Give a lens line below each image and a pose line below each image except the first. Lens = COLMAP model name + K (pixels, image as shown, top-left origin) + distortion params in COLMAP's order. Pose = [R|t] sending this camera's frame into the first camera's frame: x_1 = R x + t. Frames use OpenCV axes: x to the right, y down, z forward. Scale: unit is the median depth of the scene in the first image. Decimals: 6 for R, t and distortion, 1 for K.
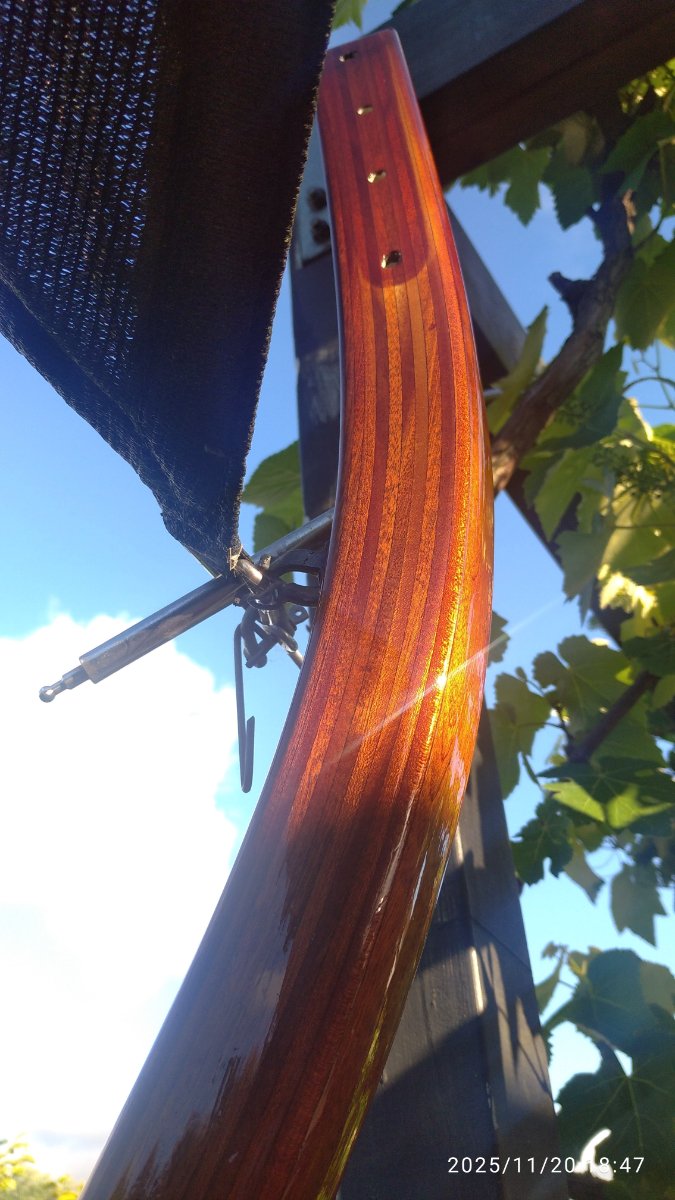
lens RADIAL K [[967.4, 0, 337.5], [0, 967.4, 600.0], [0, 0, 1]] dist [0.056186, -0.072557]
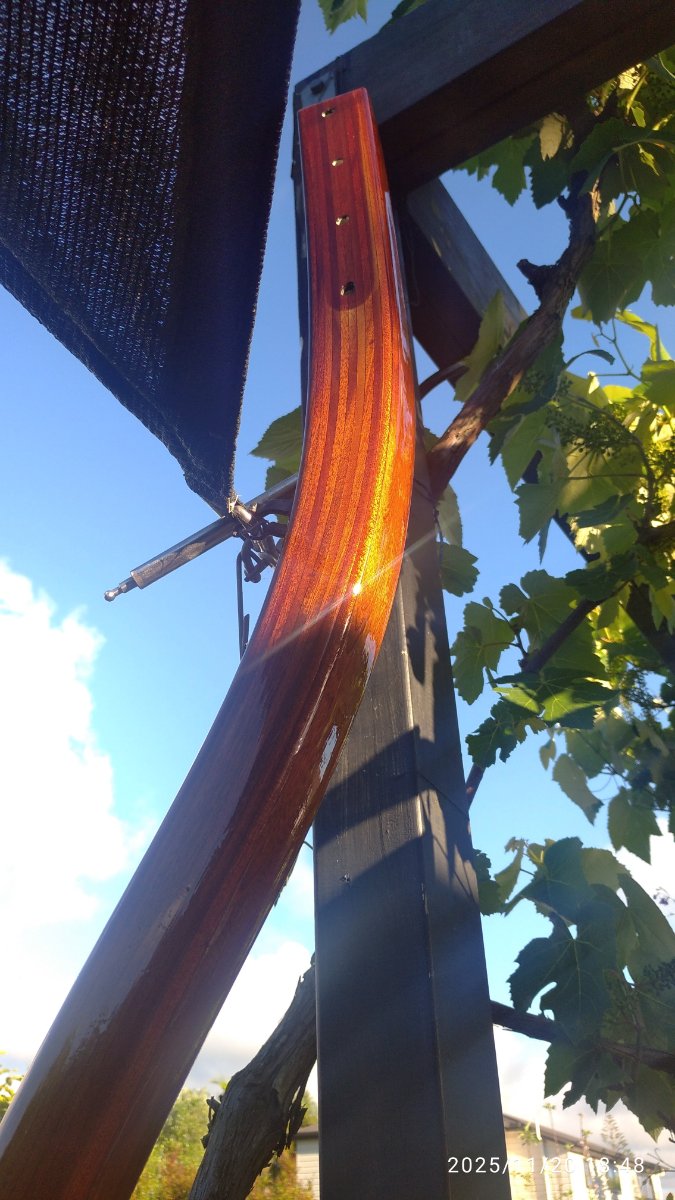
lens RADIAL K [[945.8, 0, 338.2], [0, 945.8, 624.4], [0, 0, 1]] dist [0.009487, 0.006582]
pose [[0.999461, 0.005459, -0.032384, 0.092264], [-0.002784, 0.996623, 0.082067, 0.018084], [0.032723, -0.081932, 0.996101, -0.407765]]
